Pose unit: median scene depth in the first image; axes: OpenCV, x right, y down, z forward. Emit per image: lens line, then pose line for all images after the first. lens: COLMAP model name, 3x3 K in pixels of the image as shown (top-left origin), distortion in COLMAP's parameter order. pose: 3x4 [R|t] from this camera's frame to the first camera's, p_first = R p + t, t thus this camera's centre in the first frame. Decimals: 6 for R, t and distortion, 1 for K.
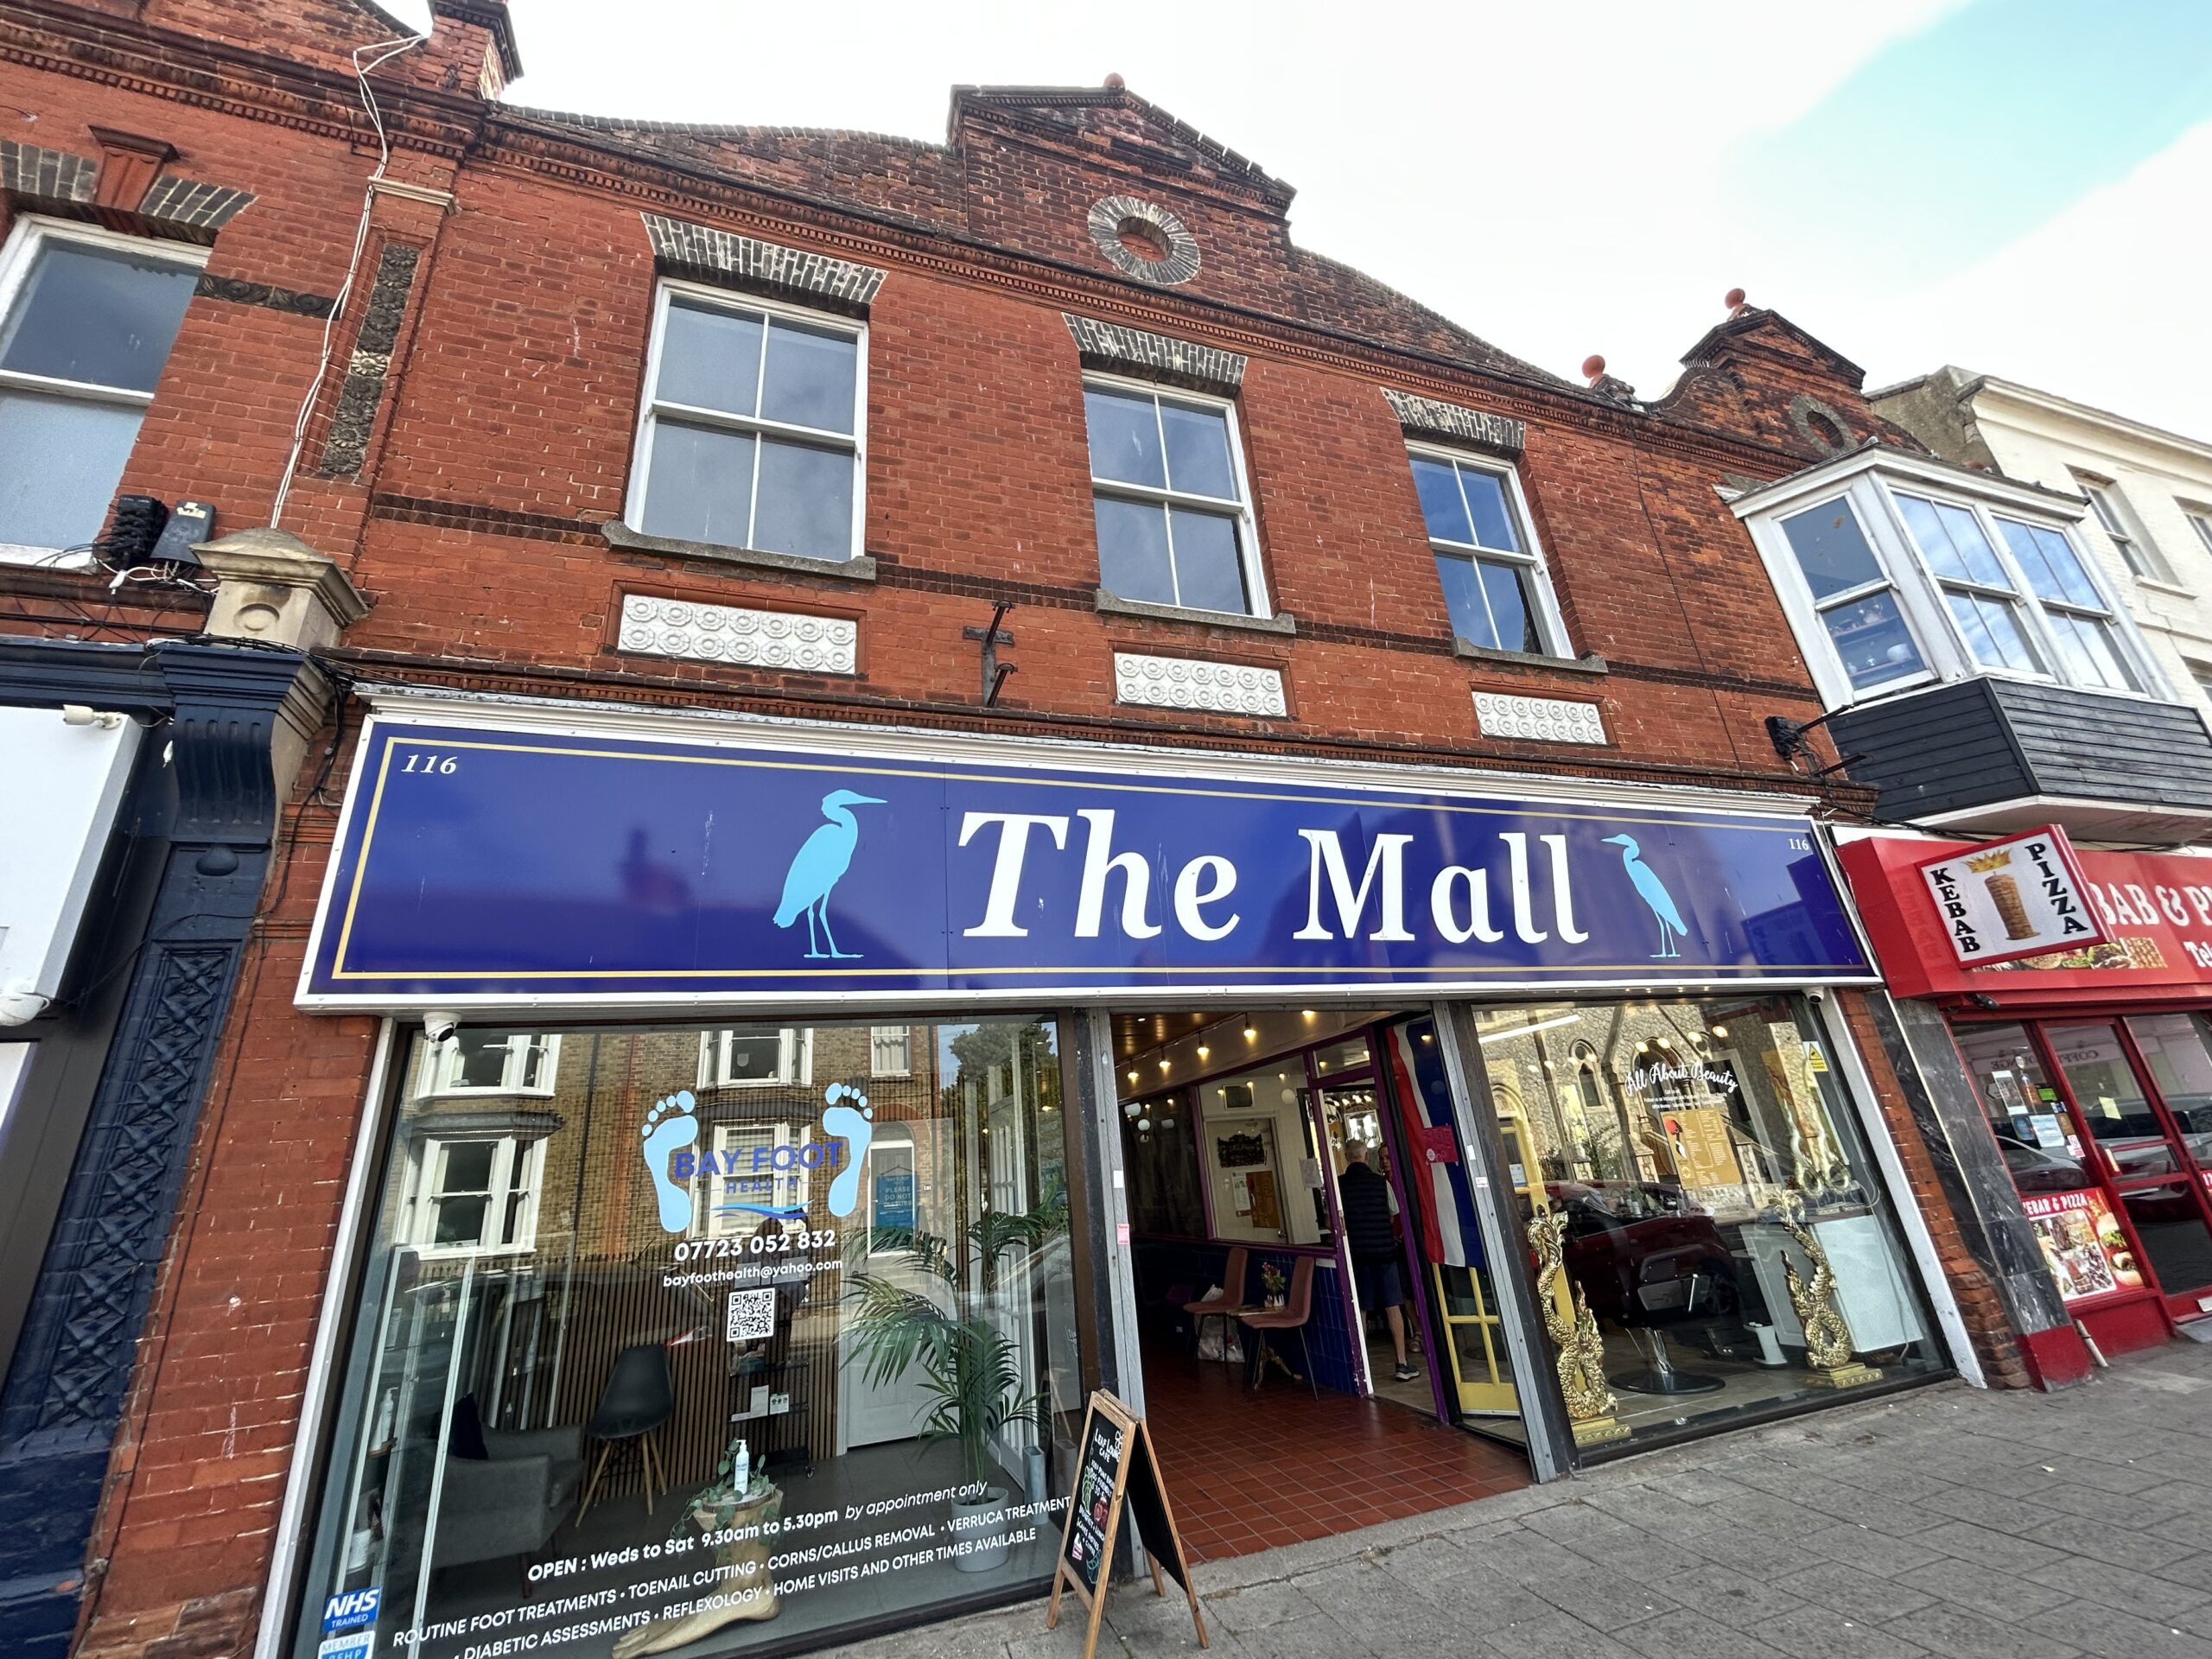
lens RADIAL K [[891.7, 0, 1098.8], [0, 891.7, 833.0], [0, 0, 1]] dist [-0.003513, 0.001252]
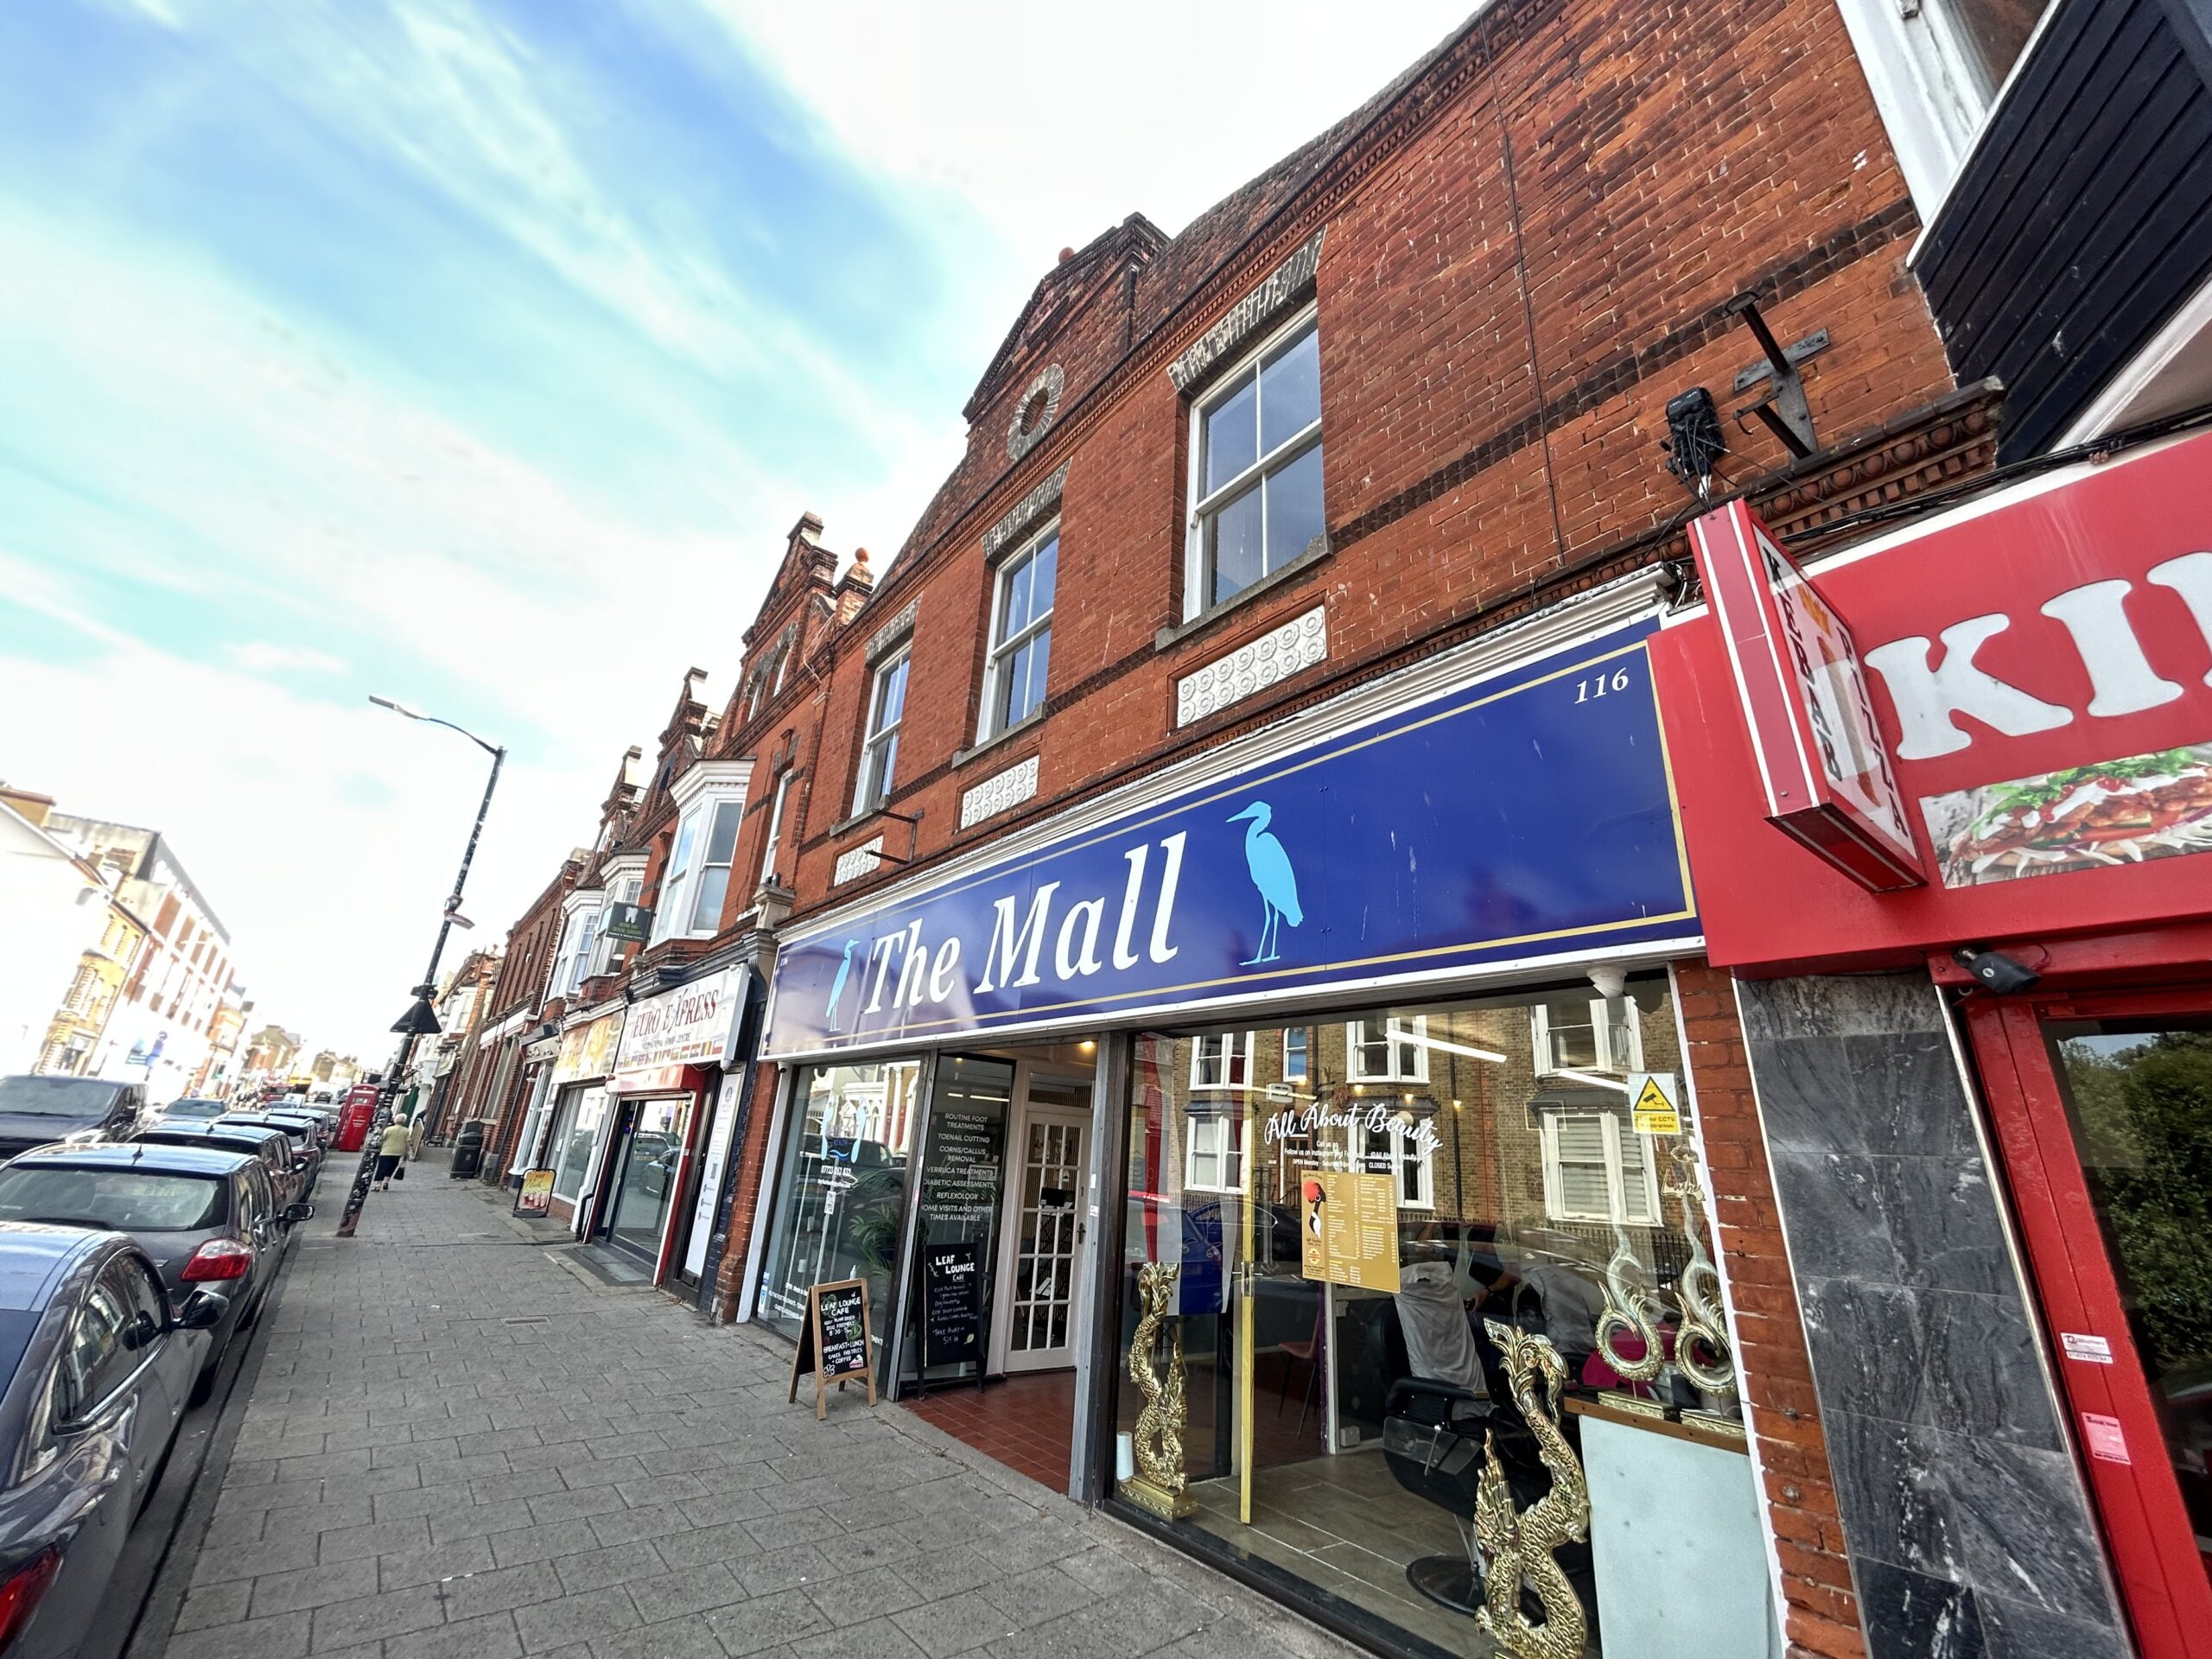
lens RADIAL K [[891.7, 0, 1094.4], [0, 891.7, 827.7], [0, 0, 1]] dist [-0.003513, 0.001252]
pose [[0.344636, -0.231870, -0.909650, 1.366752], [0.253962, 0.955910, -0.147444, 0.110926], [0.903731, -0.180202, 0.388327, 0.630457]]
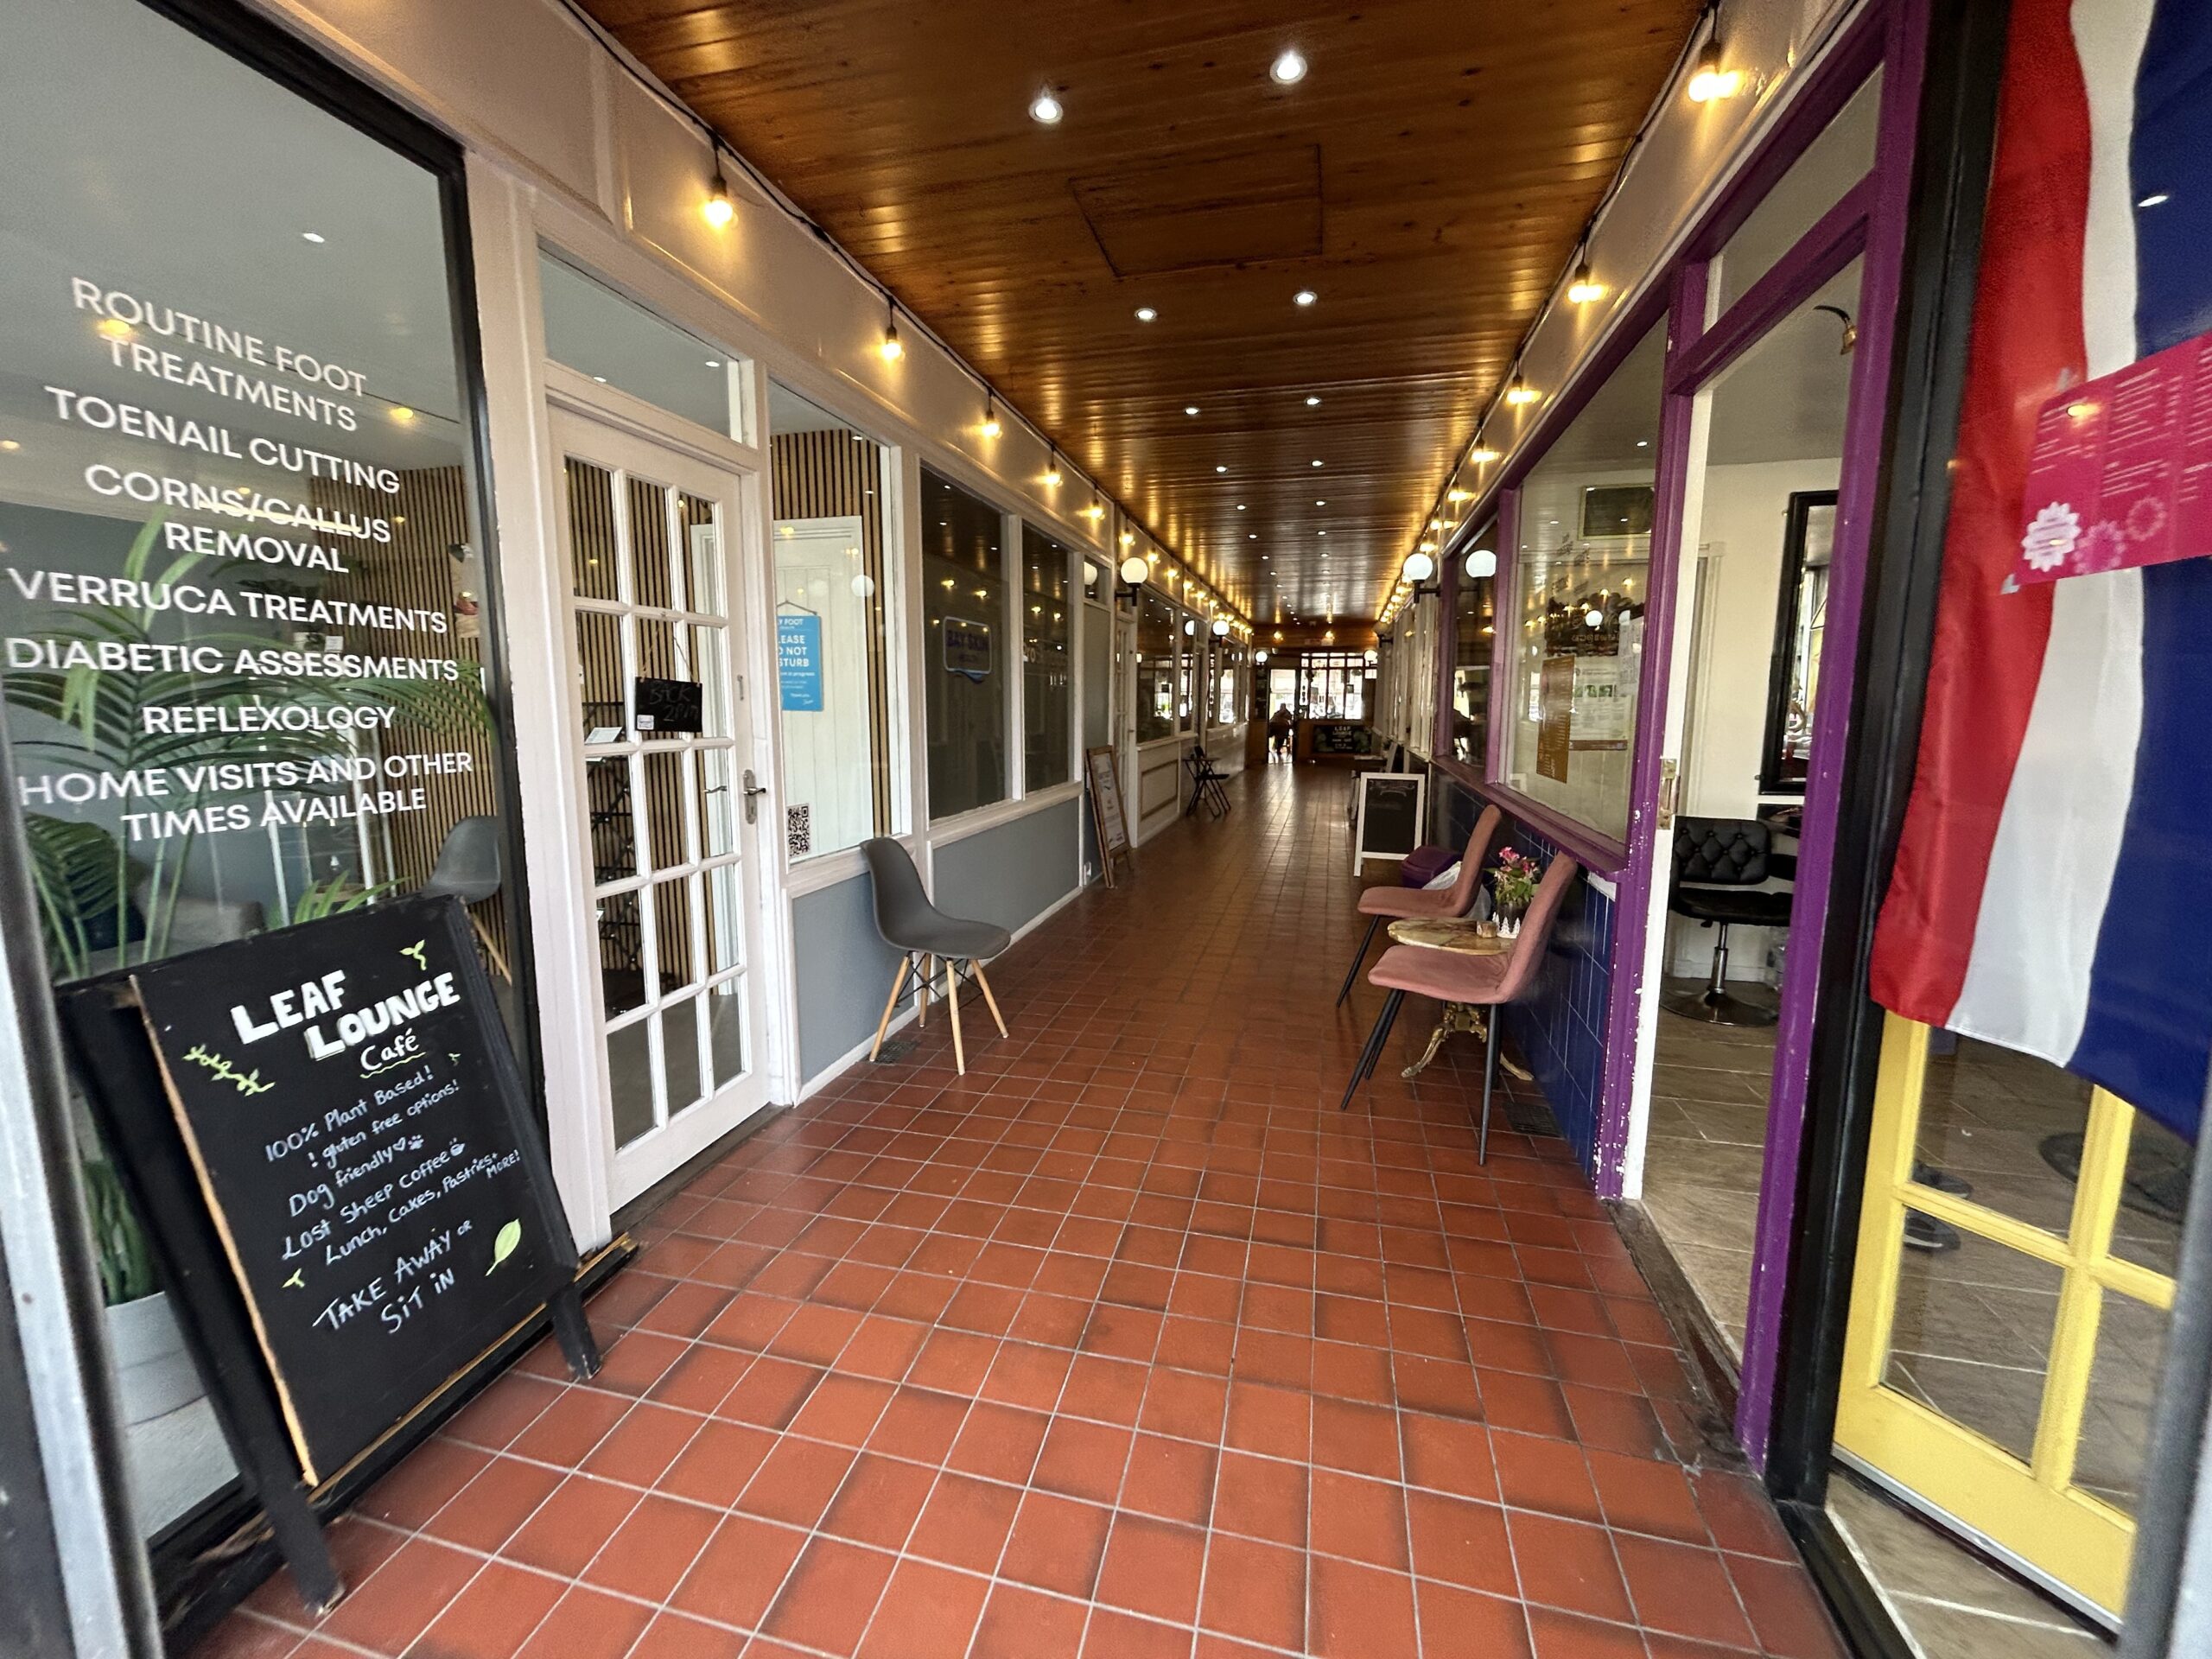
lens RADIAL K [[891.7, 0, 1108.1], [0, 891.7, 828.3], [0, 0, 1]] dist [-0.003513, 0.001252]
pose [[0.850094, 0.157193, -0.502623, 0.323279], [0.120556, 0.870983, 0.476294, 0.316827], [0.512646, -0.465489, 0.721467, 0.778623]]
